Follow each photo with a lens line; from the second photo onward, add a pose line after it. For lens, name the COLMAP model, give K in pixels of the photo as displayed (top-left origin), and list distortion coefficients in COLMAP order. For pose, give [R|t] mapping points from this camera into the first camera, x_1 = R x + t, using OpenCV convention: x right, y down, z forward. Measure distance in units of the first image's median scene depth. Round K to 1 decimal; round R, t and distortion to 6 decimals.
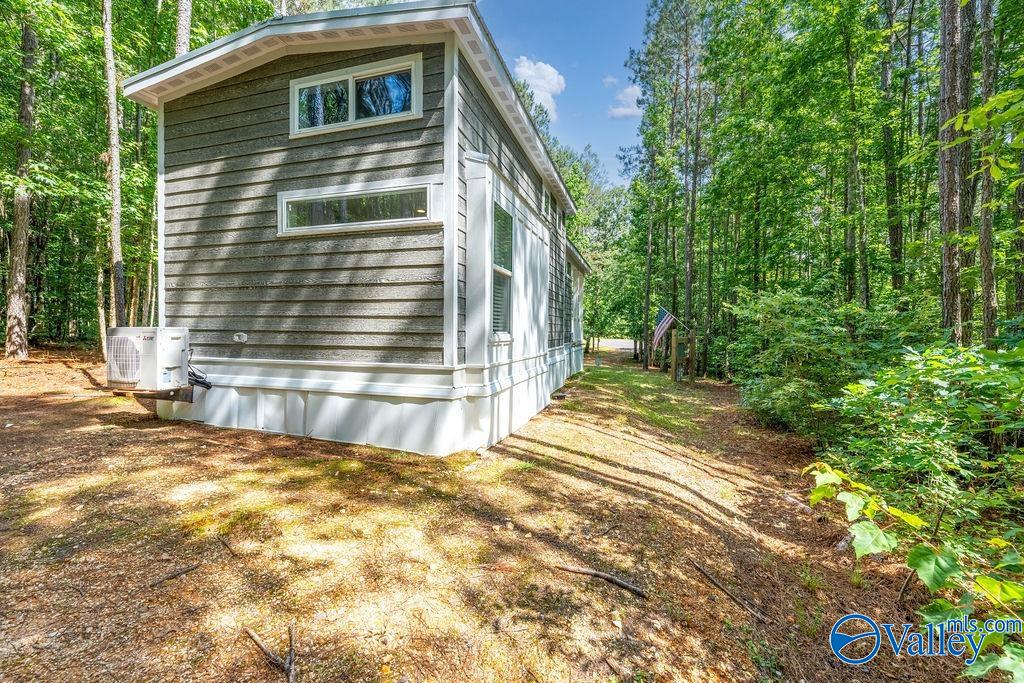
lens RADIAL K [[416.4, 0, 512.0], [0, 416.4, 341.5], [0, 0, 1]] dist [0.001270, 0.000282]
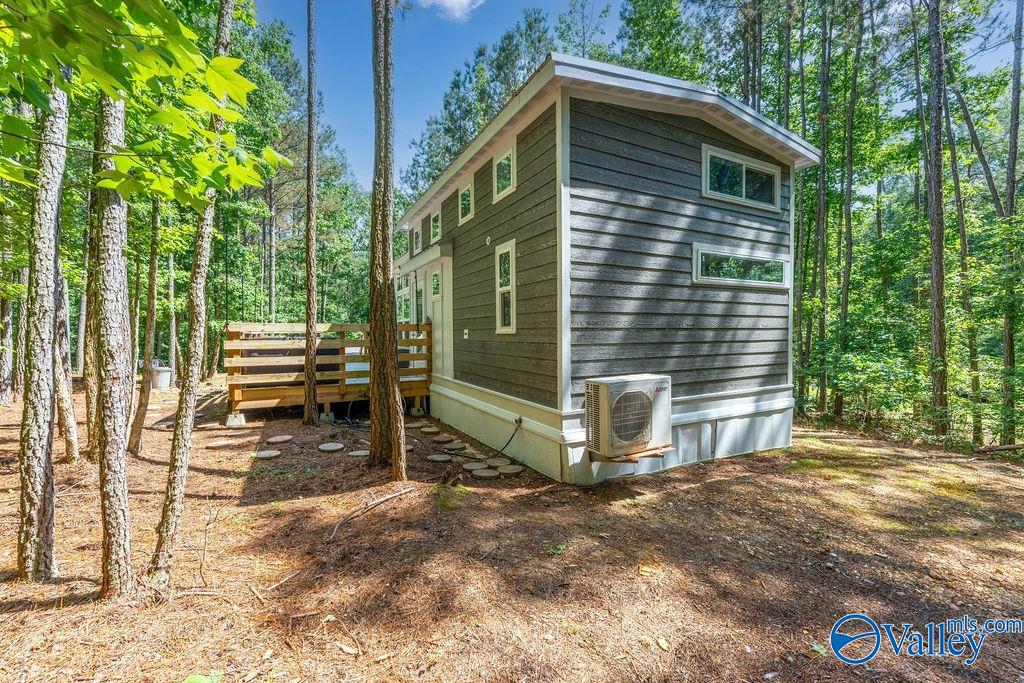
lens RADIAL K [[416.4, 0, 512.0], [0, 416.4, 341.5], [0, 0, 1]] dist [0.001270, 0.000282]
pose [[0.703073, -0.035974, 0.710207, -1.706676], [0.028303, 0.999344, 0.022601, -0.140294], [-0.710554, 0.004211, 0.703630, 0.587157]]
